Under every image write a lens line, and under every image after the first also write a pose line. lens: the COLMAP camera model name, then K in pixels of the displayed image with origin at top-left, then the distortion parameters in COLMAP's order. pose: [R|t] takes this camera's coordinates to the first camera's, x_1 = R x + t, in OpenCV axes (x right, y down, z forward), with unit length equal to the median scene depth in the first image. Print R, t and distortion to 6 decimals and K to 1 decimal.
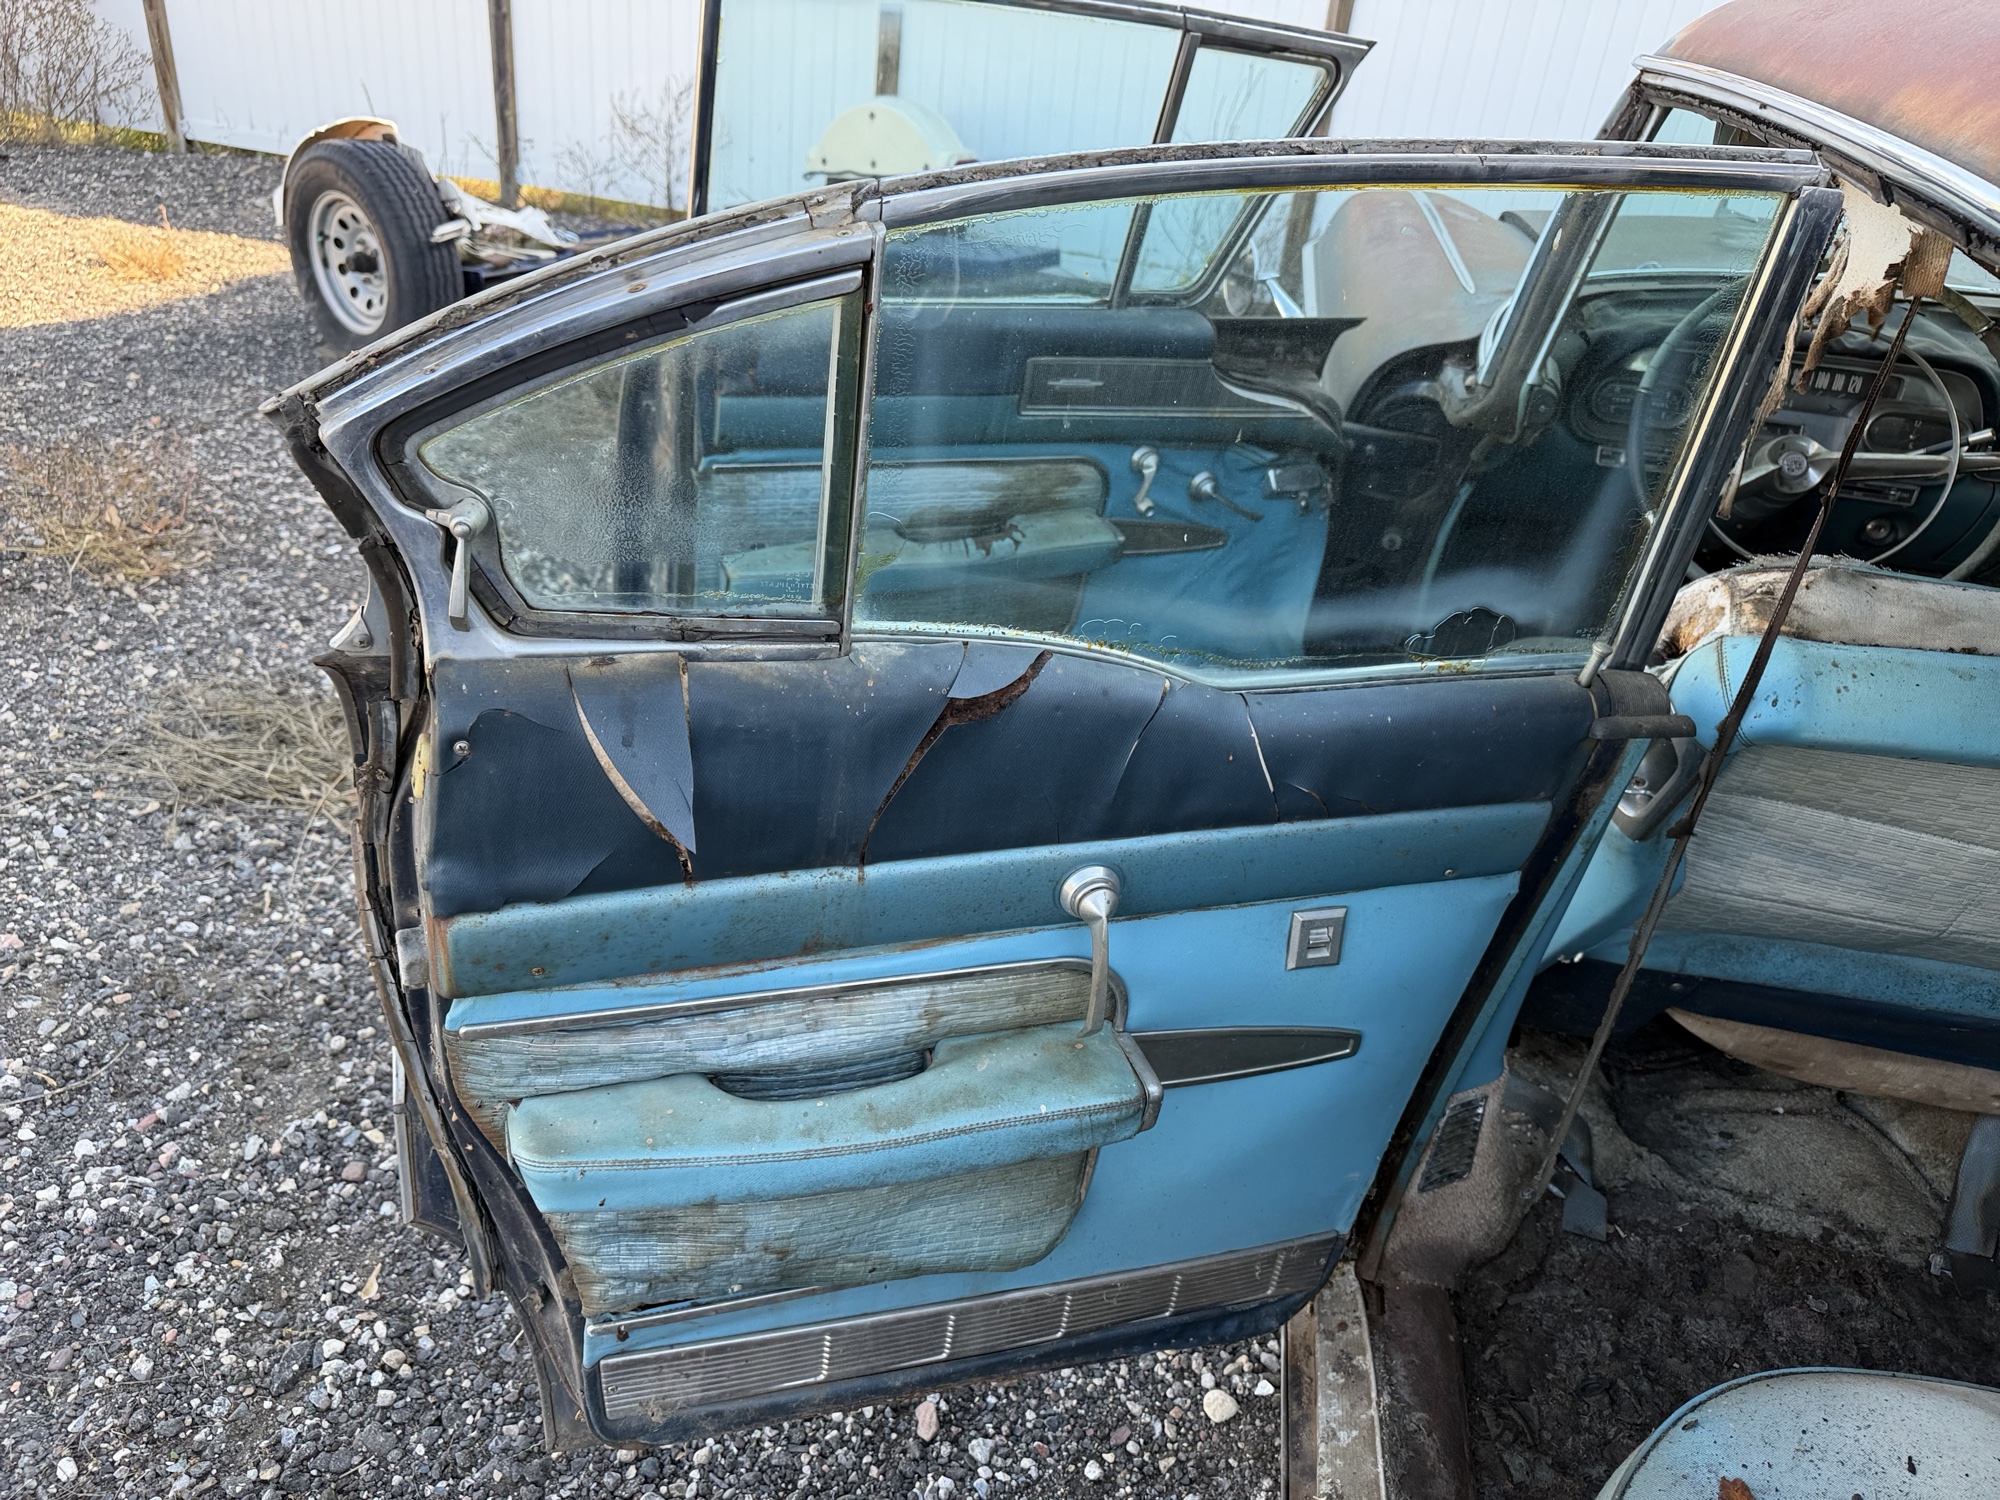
lens RADIAL K [[1414.4, 0, 944.2], [0, 1414.4, 756.0], [0, 0, 1]] dist [0.034948, -0.025187]
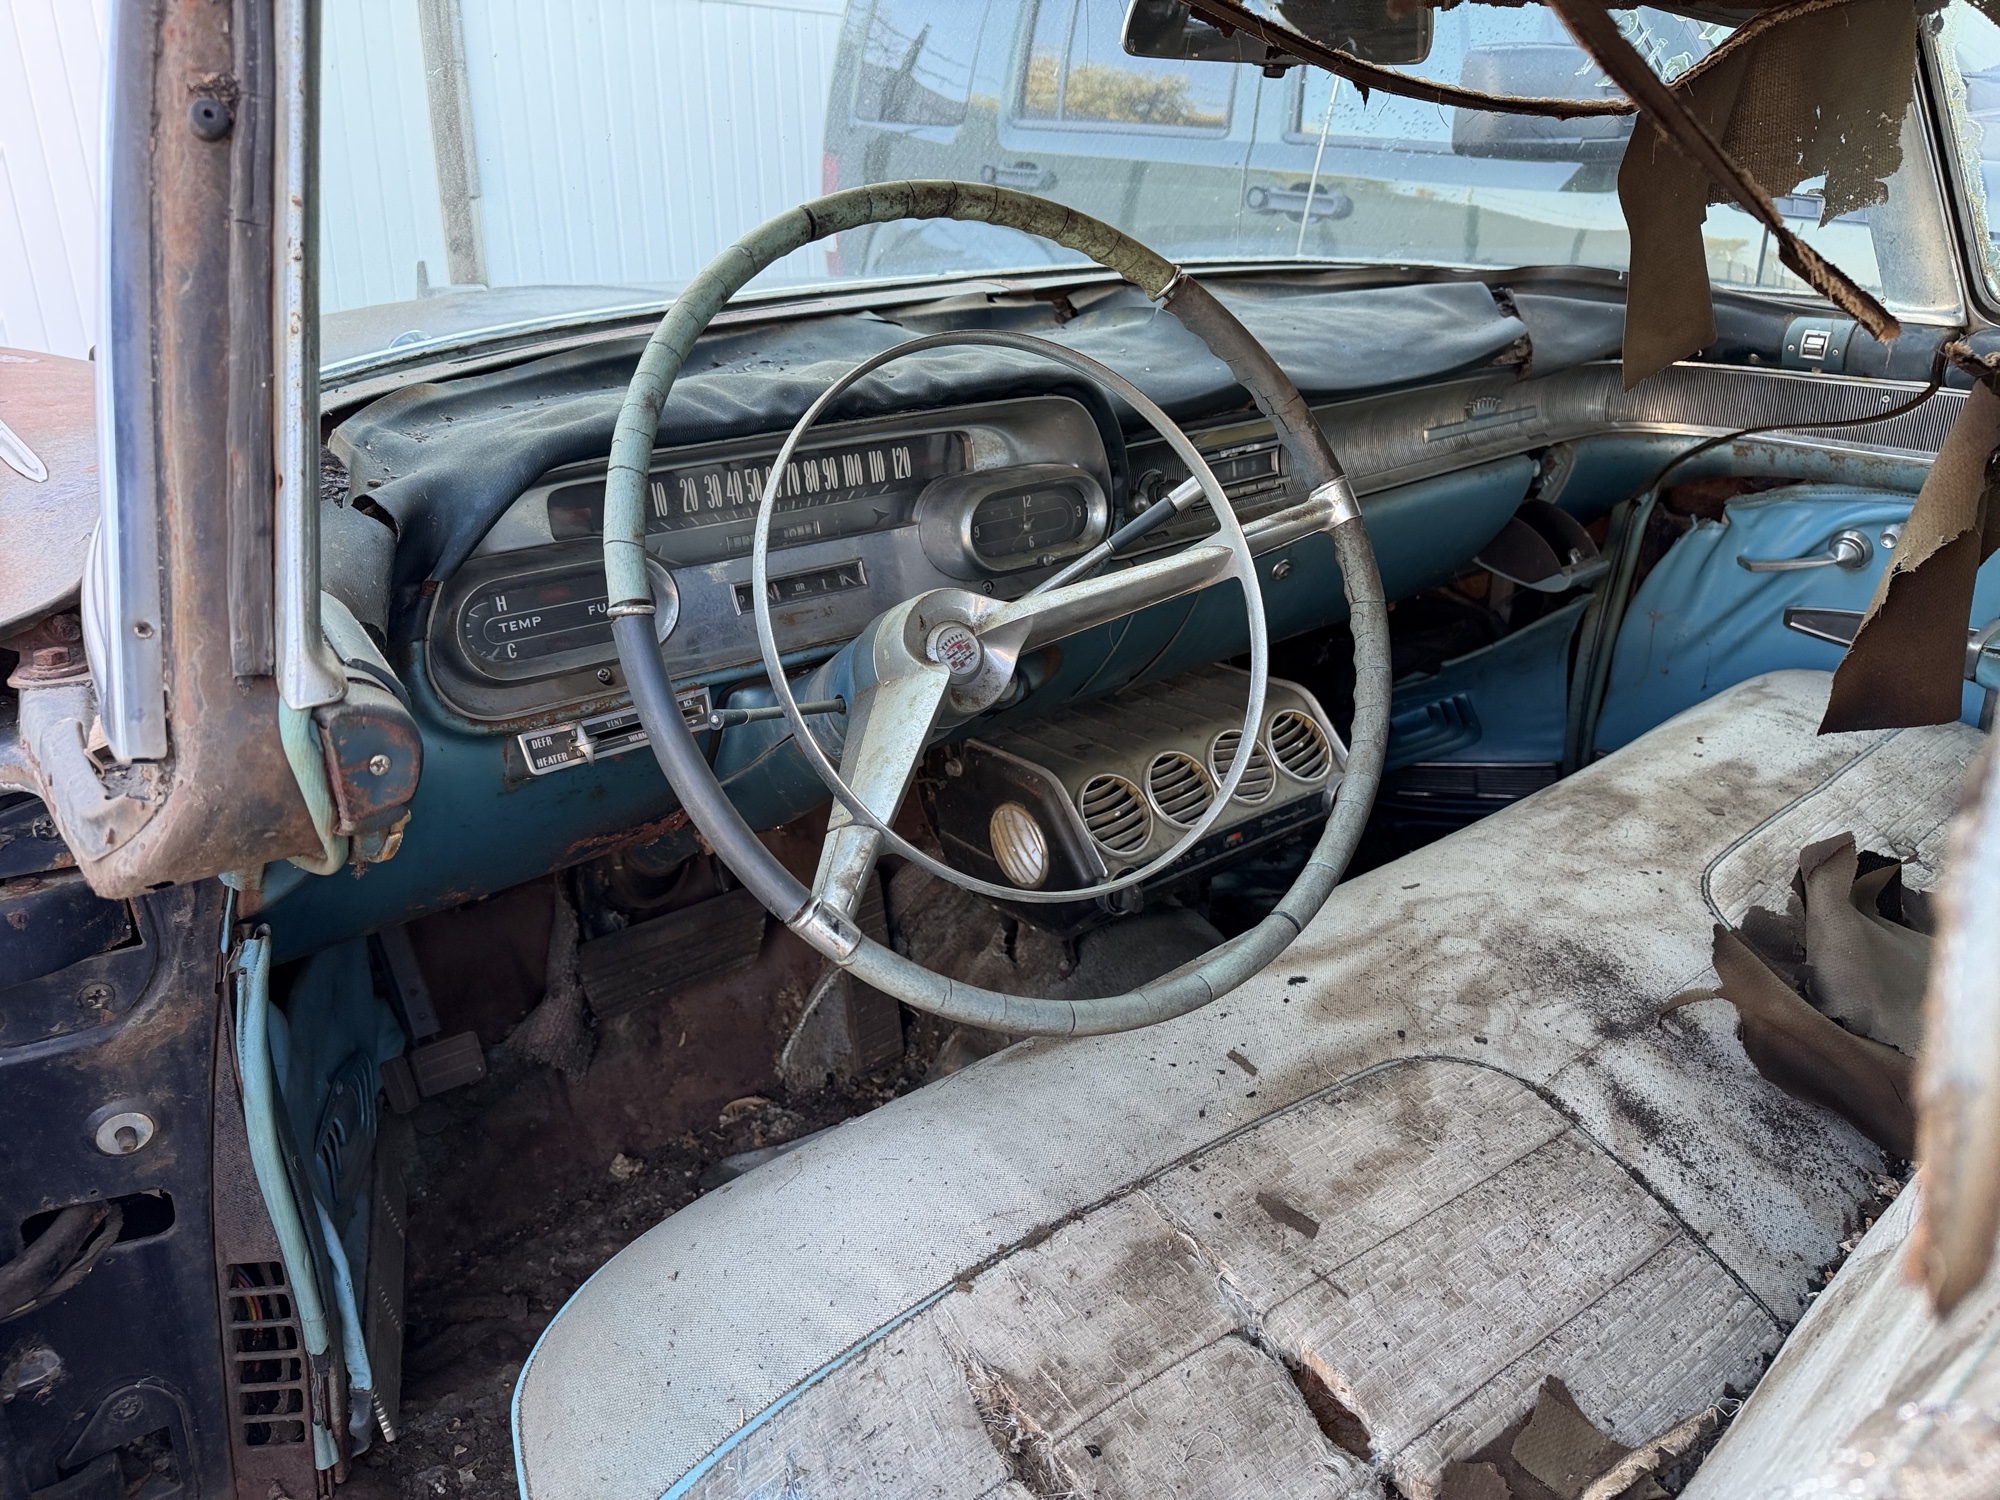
lens RADIAL K [[1413.5, 0, 992.4], [0, 1413.5, 759.8], [0, 0, 1]] dist [0.075305, -0.105772]
pose [[0.623186, -0.378851, 0.684187, 0.120661], [0.451288, 0.888691, 0.081037, -0.086338], [-0.638732, 0.258264, 0.724790, 0.287203]]
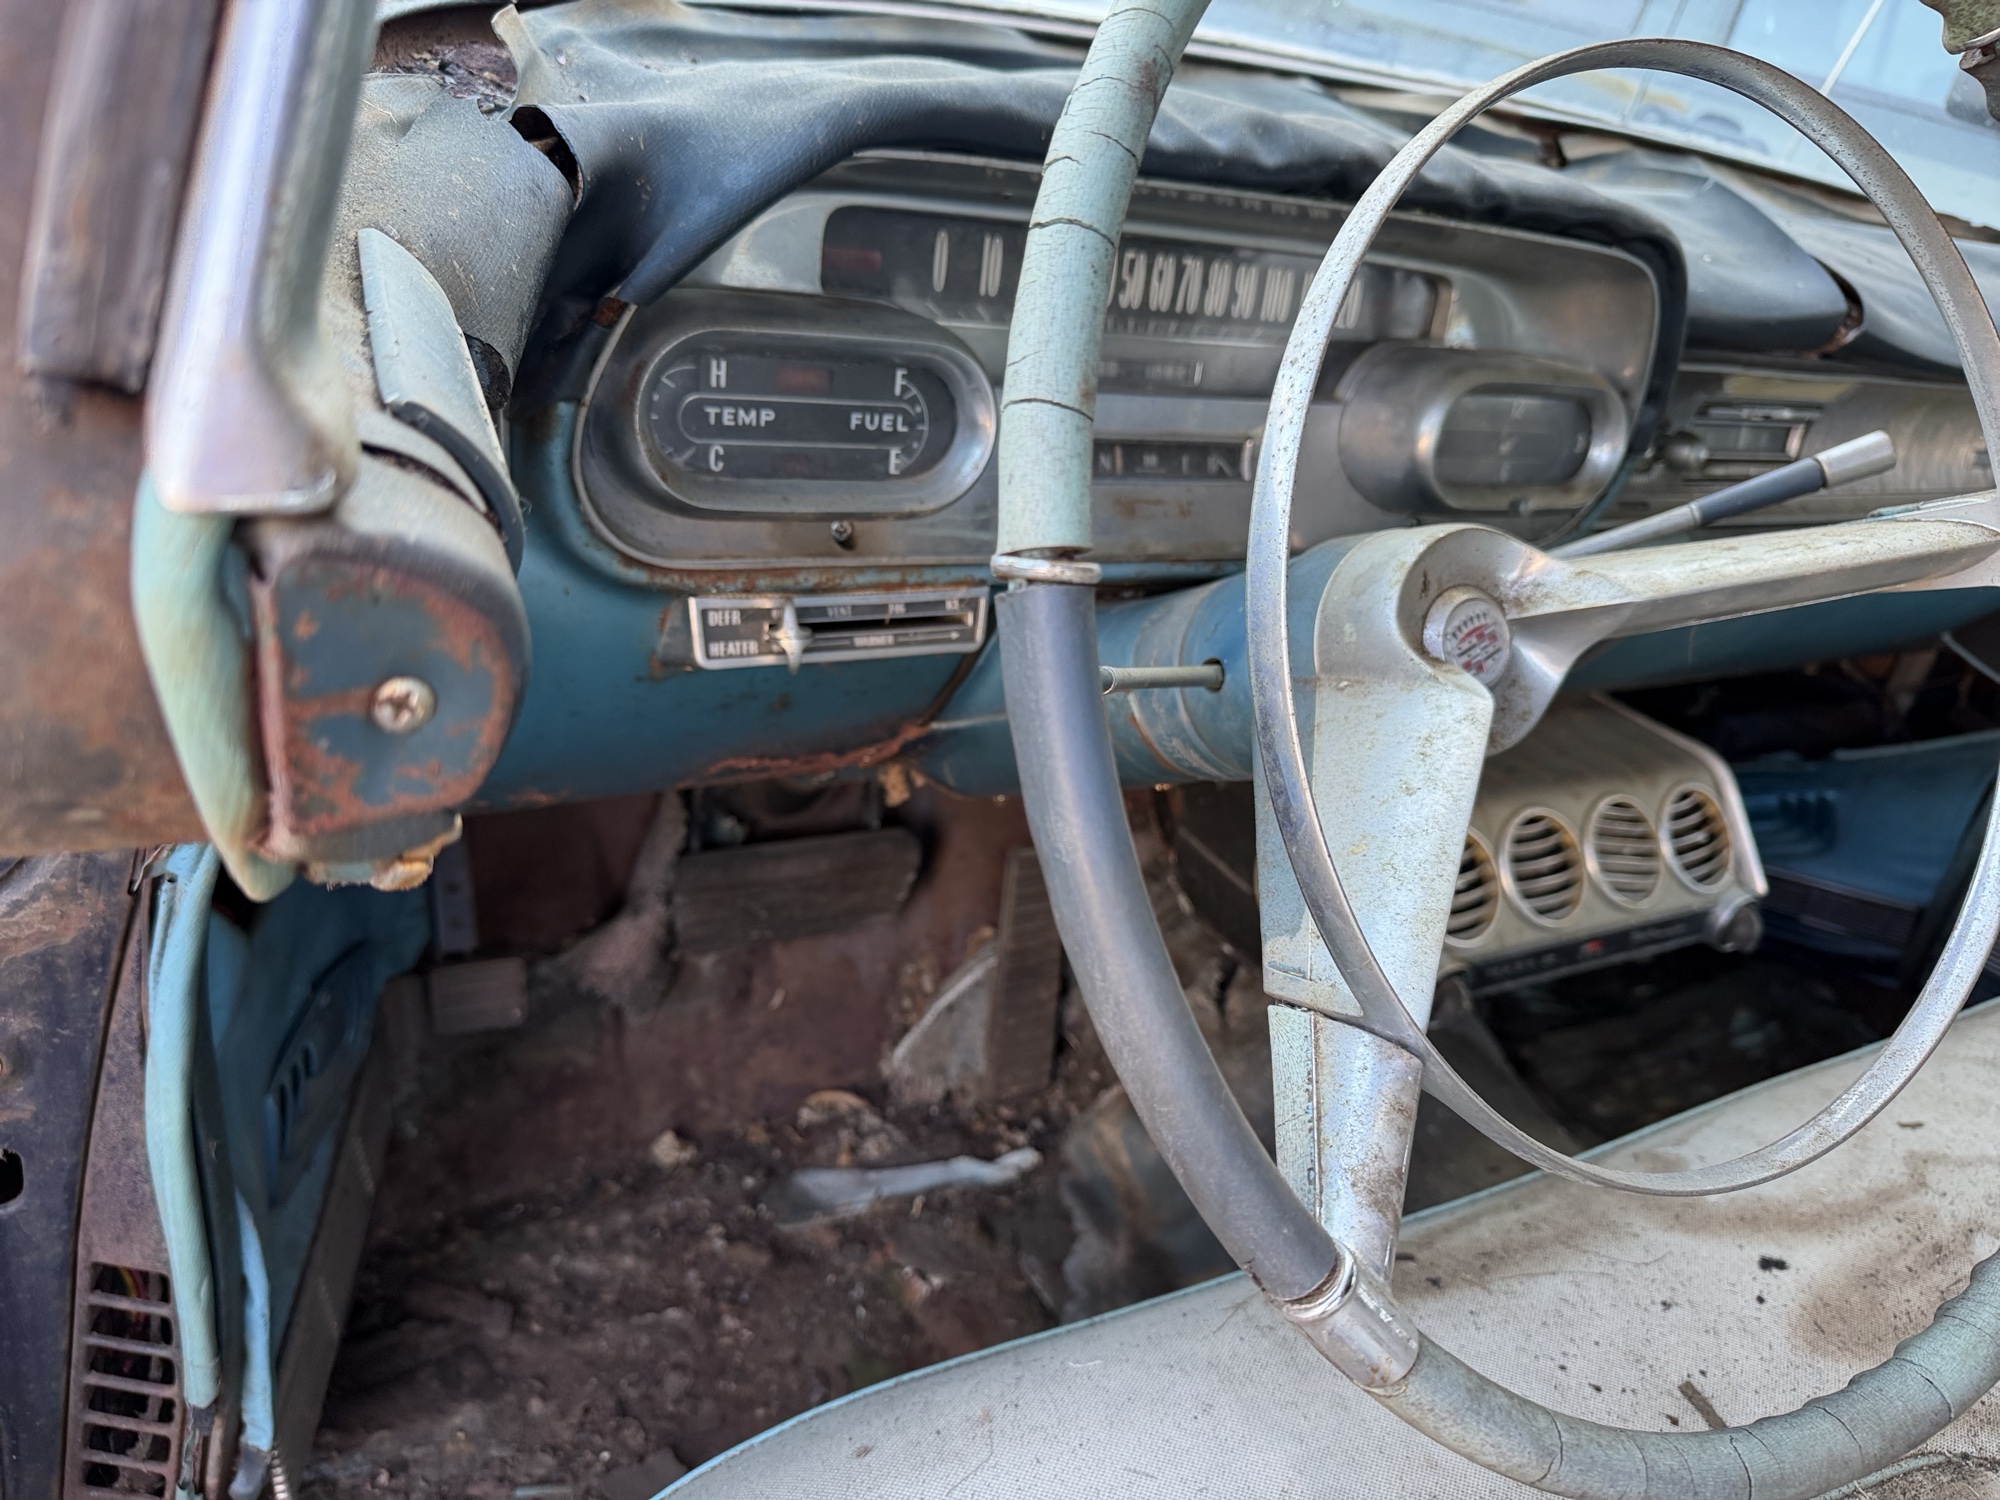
lens RADIAL K [[1442.5, 0, 991.7], [0, 1442.5, 768.6], [0, 0, 1]] dist [0.068197, -0.104729]
pose [[0.743654, -0.257455, 0.617005, 0.156588], [0.225274, 0.965405, 0.131315, -0.099595], [-0.629468, 0.041342, 0.775926, 0.362760]]
